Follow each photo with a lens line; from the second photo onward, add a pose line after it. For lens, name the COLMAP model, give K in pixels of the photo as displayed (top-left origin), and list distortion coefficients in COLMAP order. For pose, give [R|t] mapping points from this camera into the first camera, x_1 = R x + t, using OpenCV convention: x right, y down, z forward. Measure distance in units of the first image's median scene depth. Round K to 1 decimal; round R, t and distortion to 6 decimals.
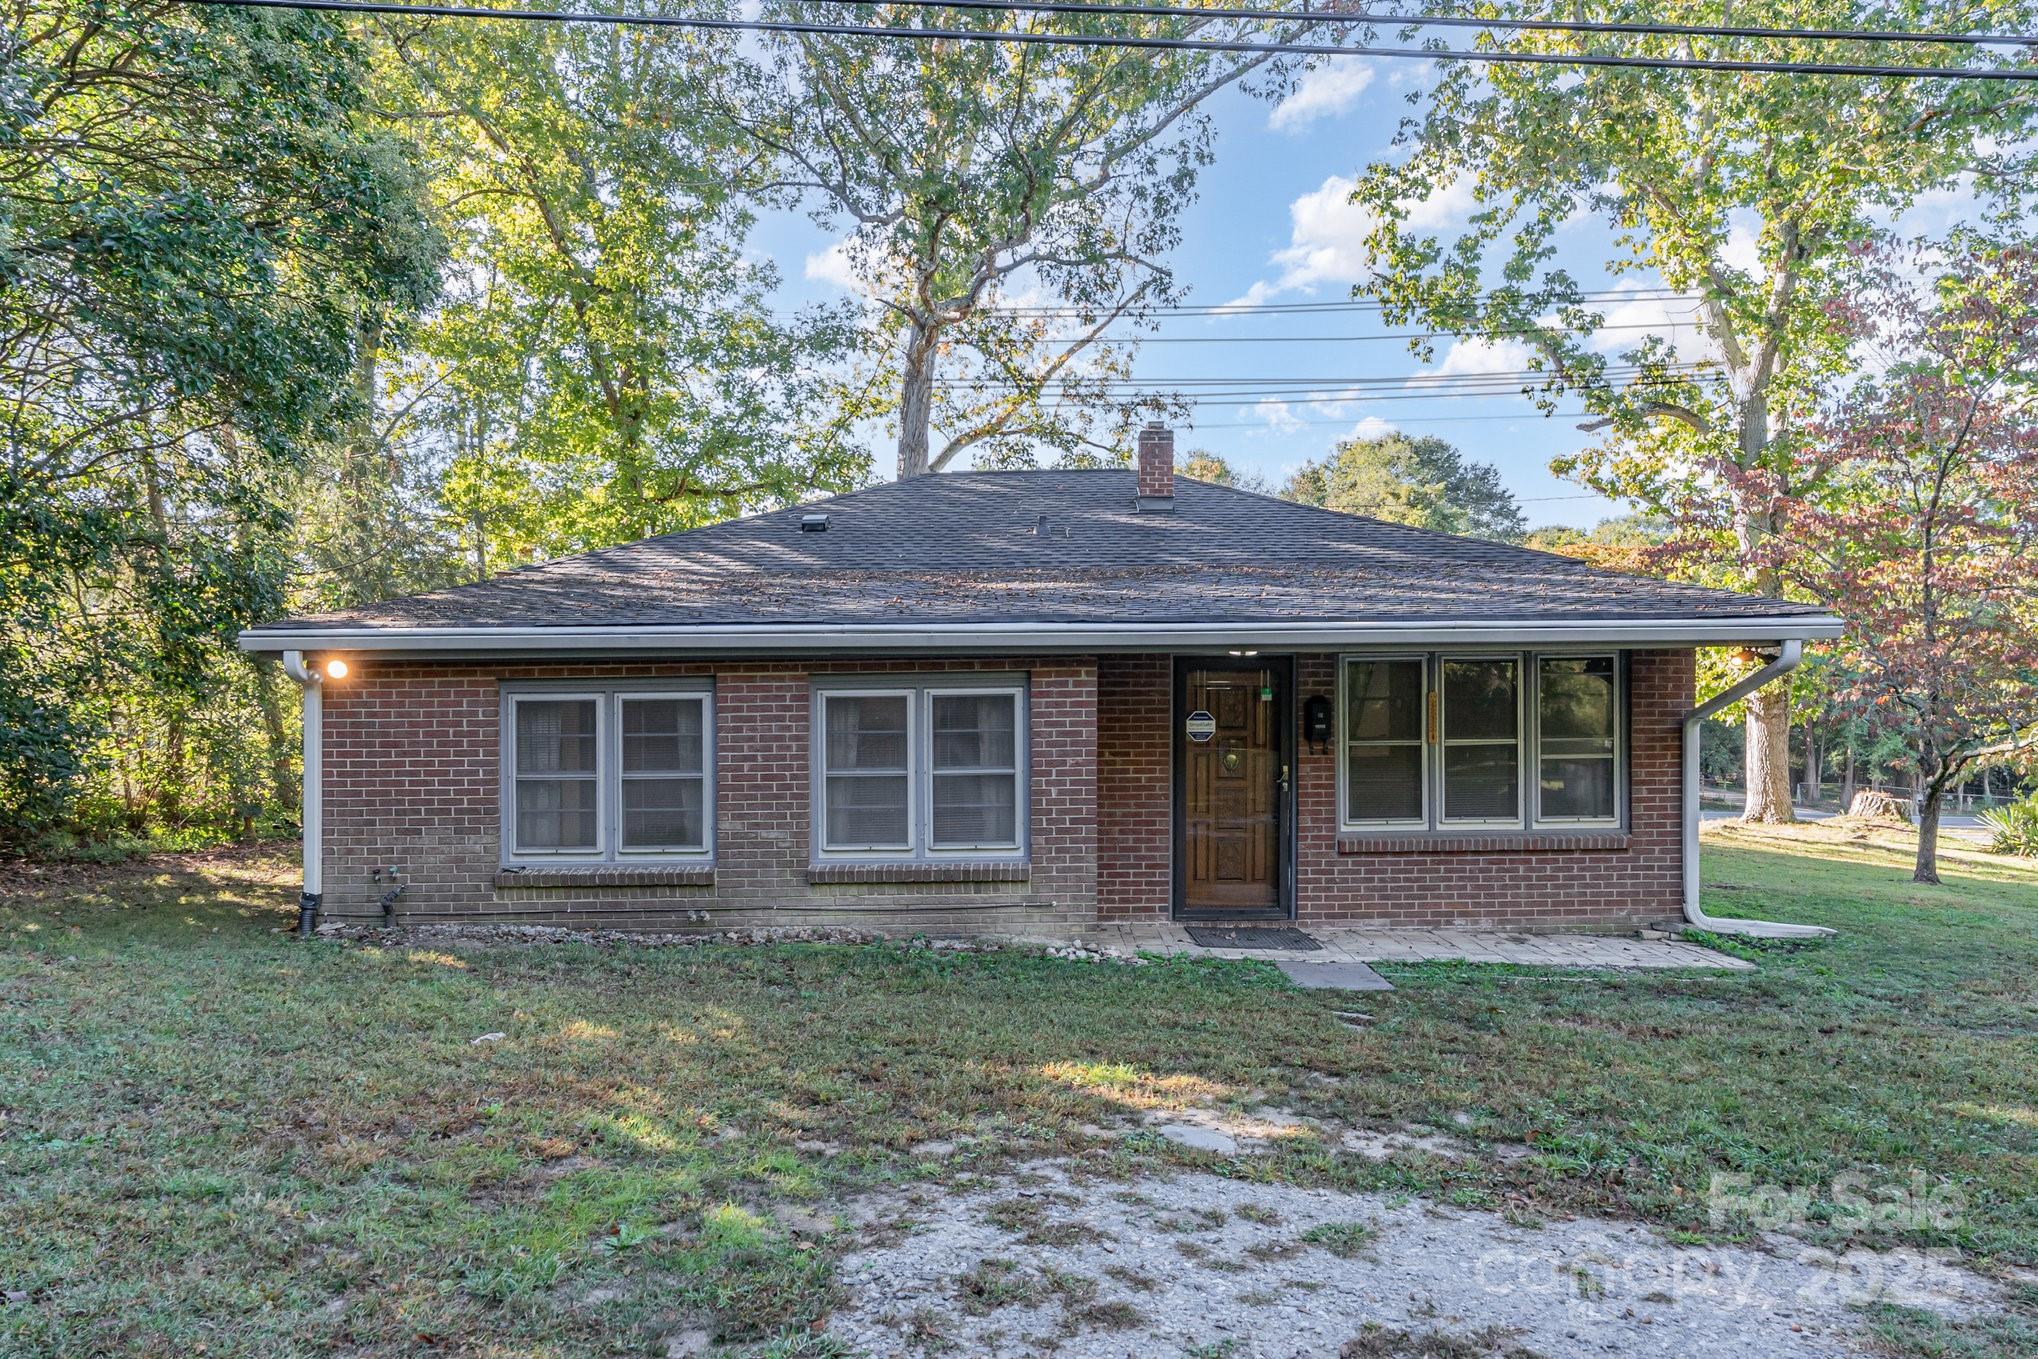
lens RADIAL K [[1341.2, 0, 1084.6], [0, 1341.2, 742.5], [0, 0, 1]] dist [0.001471, 0.000925]
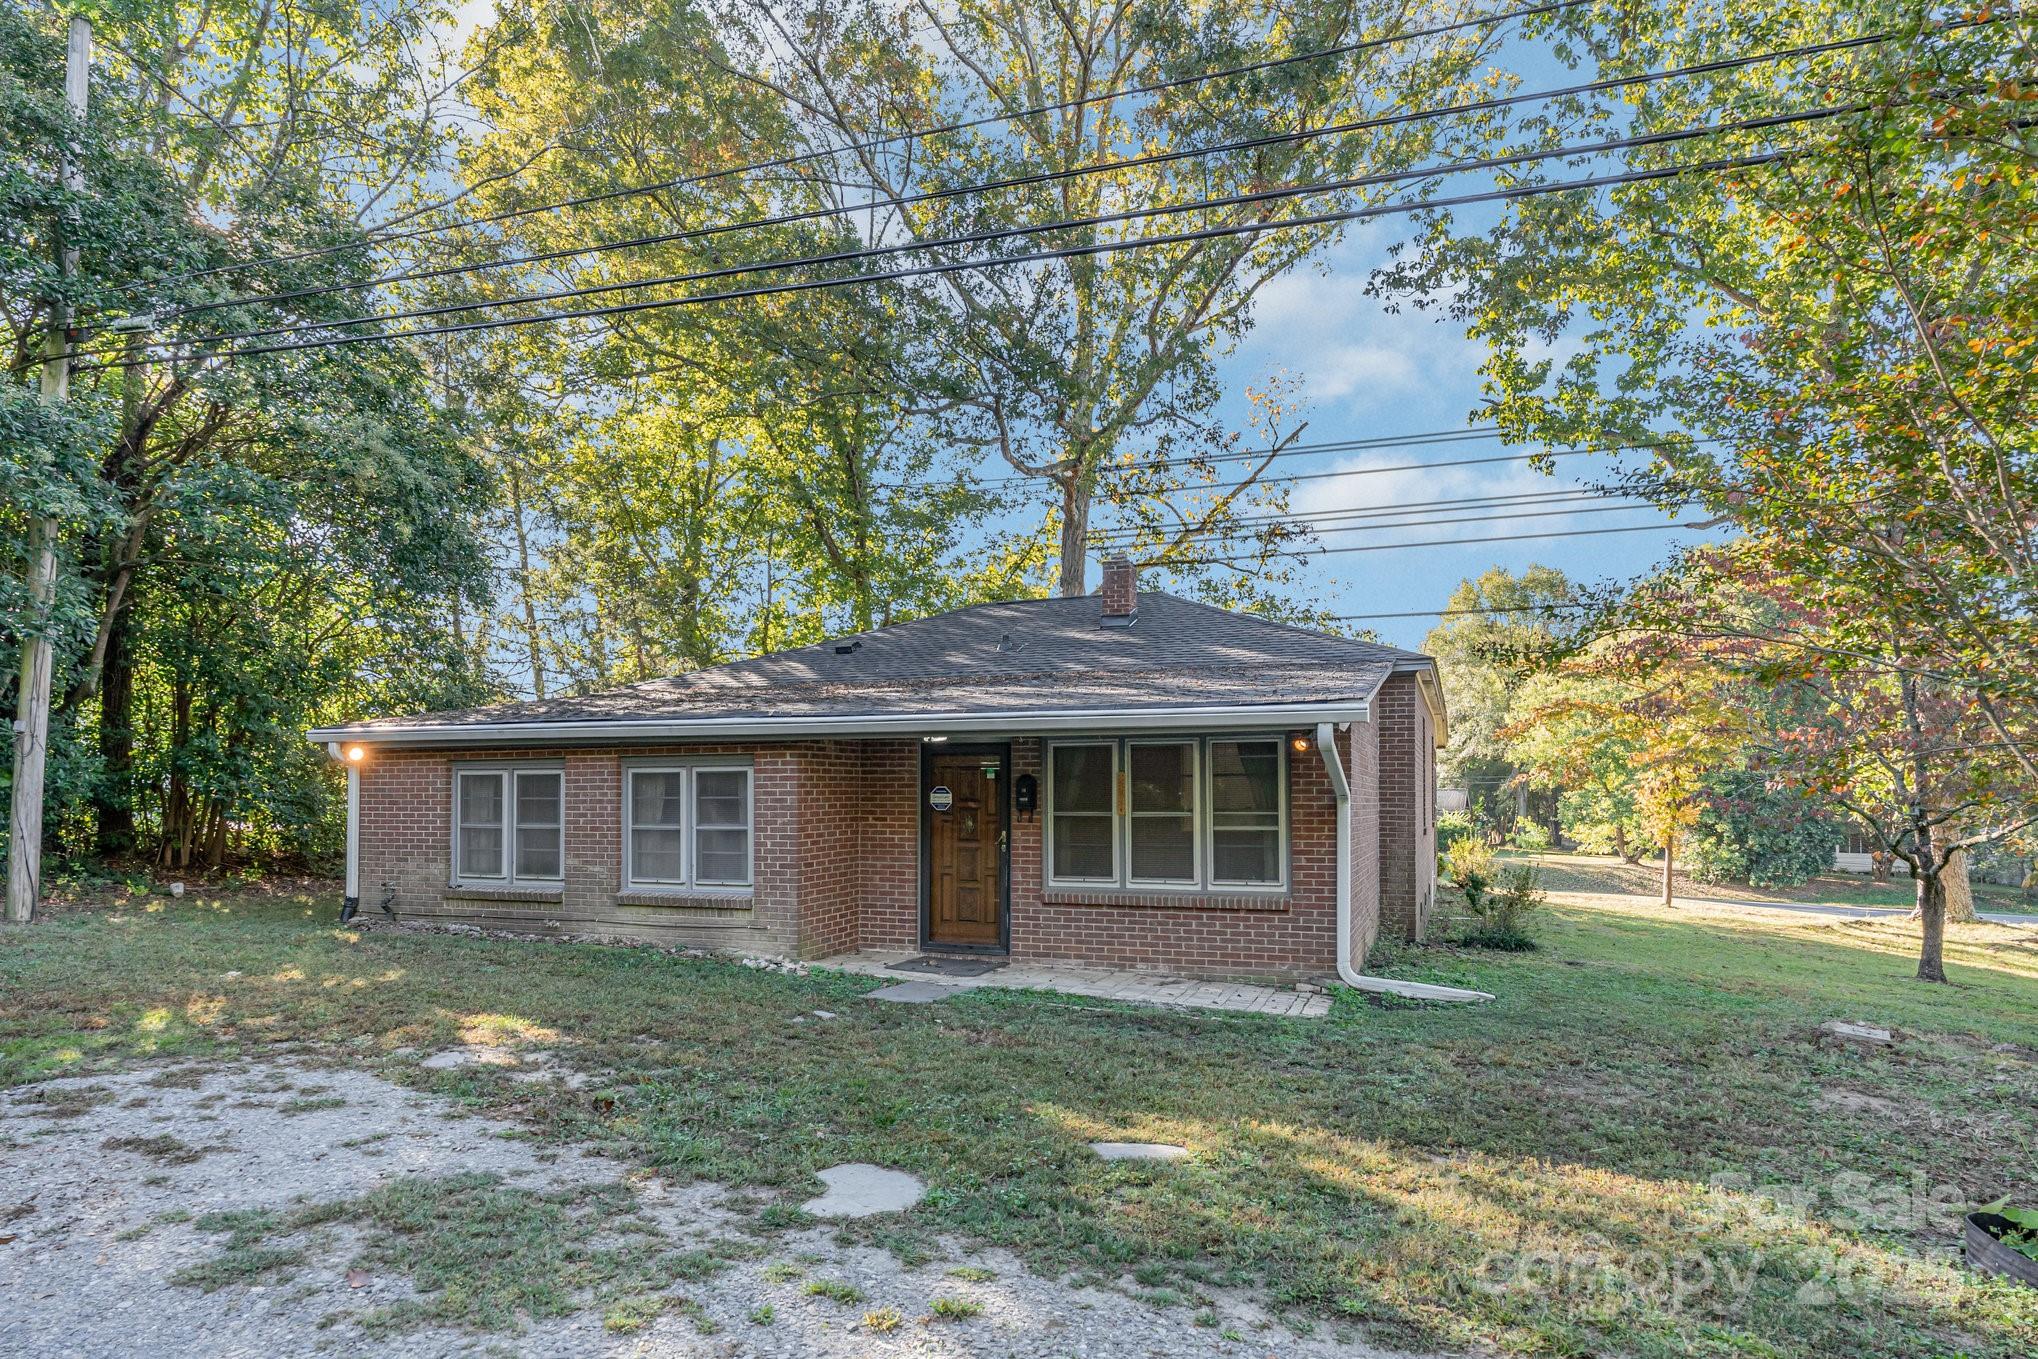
lens RADIAL K [[1151.3, 0, 1032.9], [0, 1151.3, 801.2], [0, 0, 1]] dist [-0.001563, 0.001142]
pose [[0.938184, 0.010485, -0.345978, 0.542879], [-0.019259, 0.999574, -0.021933, 0.012785], [0.345601, 0.027241, 0.937986, 0.013571]]
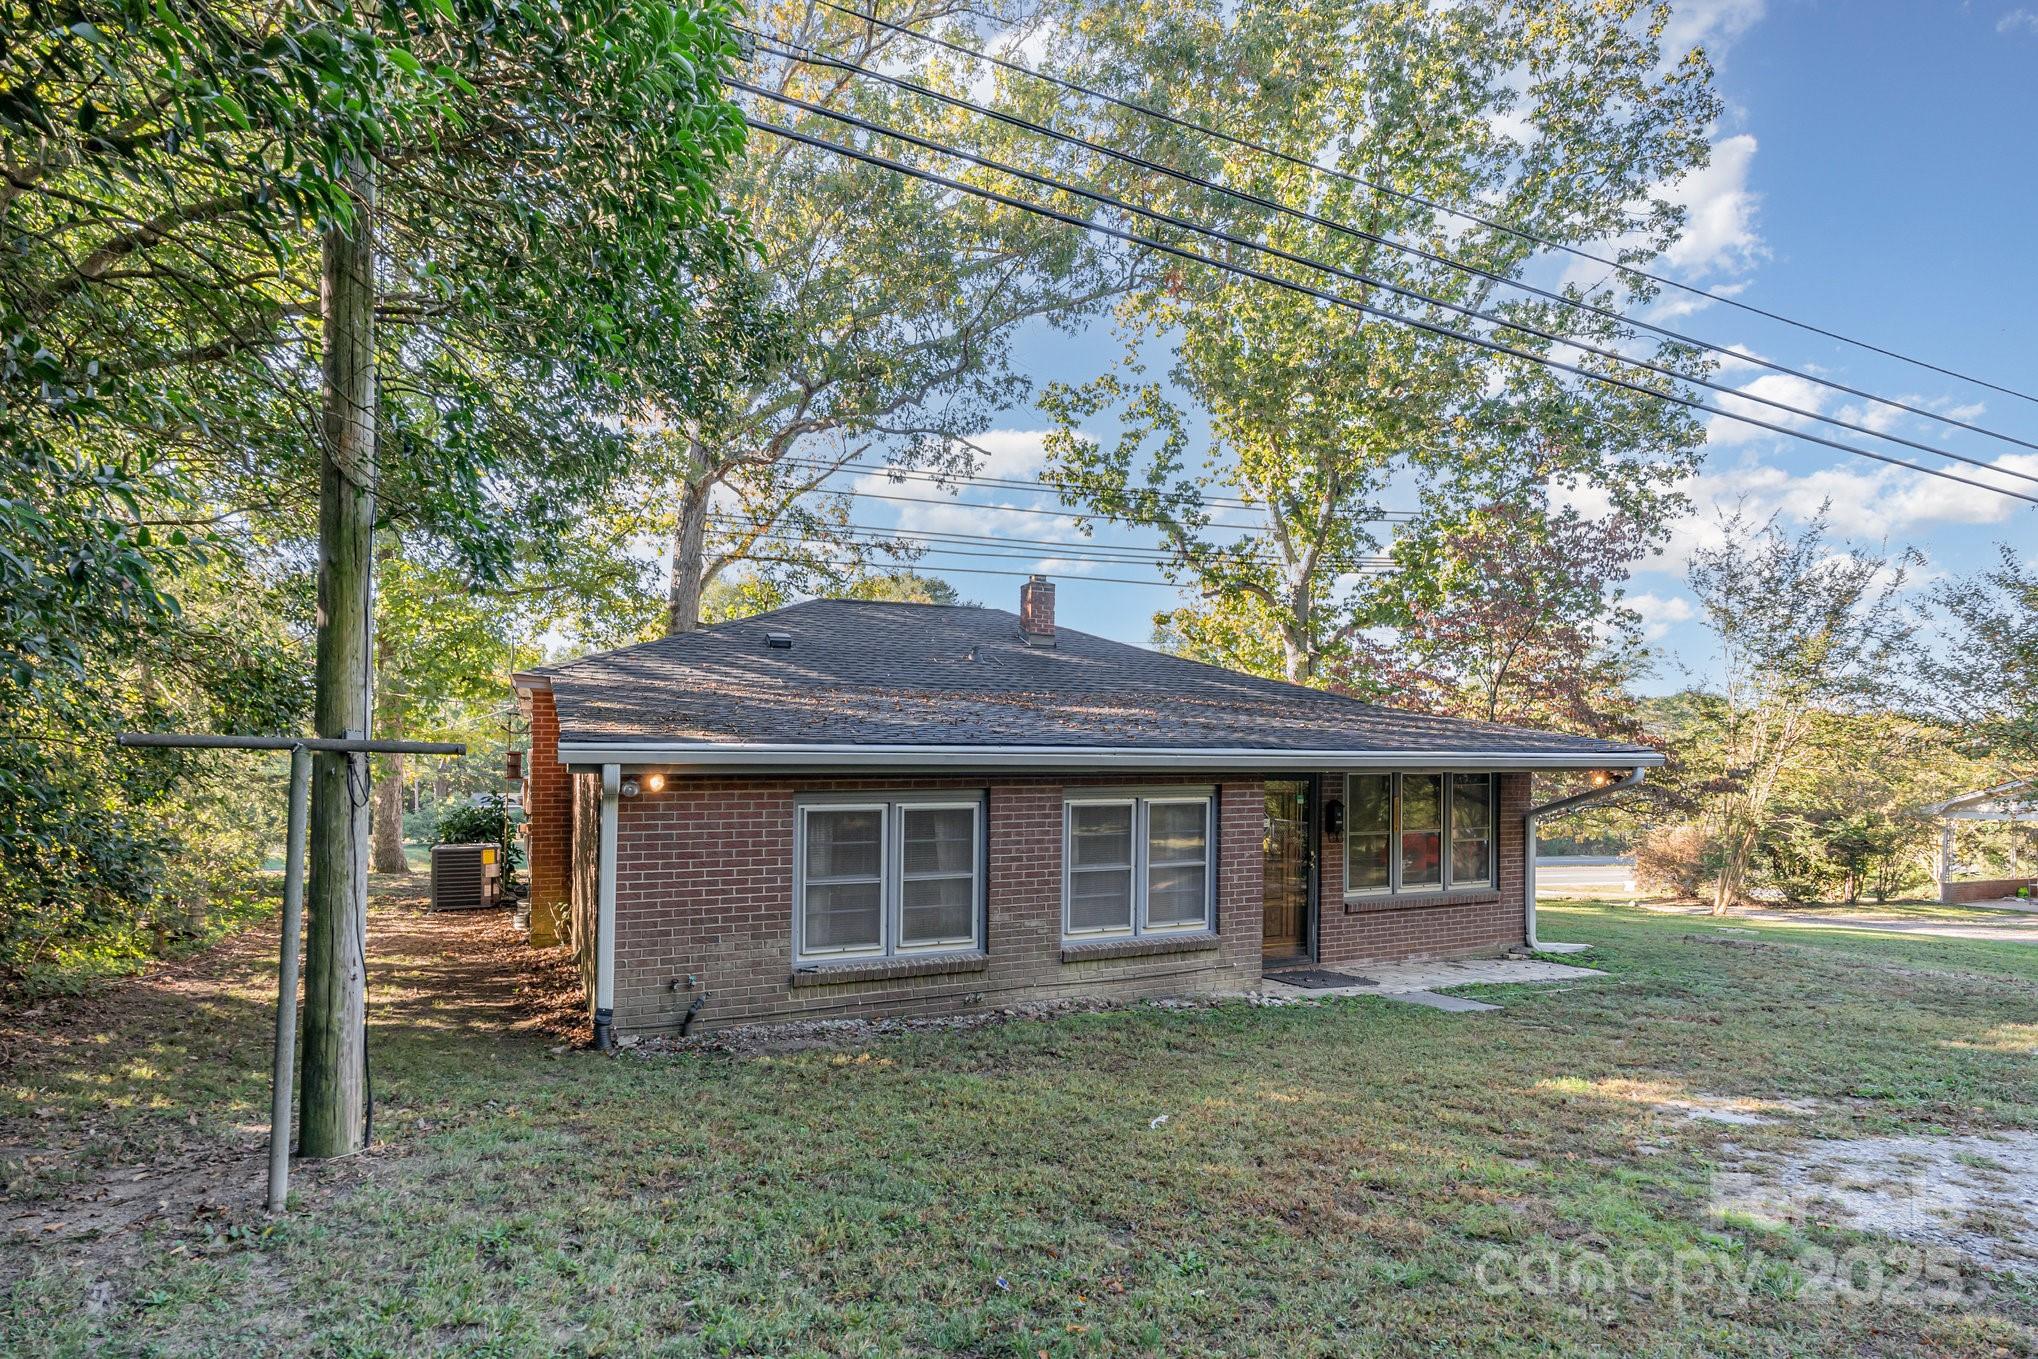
lens RADIAL K [[1059.2, 0, 1121.3], [0, 1059.2, 805.7], [0, 0, 1]] dist [-0.001544, -0.000804]
pose [[0.902019, -0.007043, 0.431639, -0.492221], [0.010979, 0.999918, -0.006626, -0.023911], [-0.431557, 0.010716, 0.902022, 0.112401]]
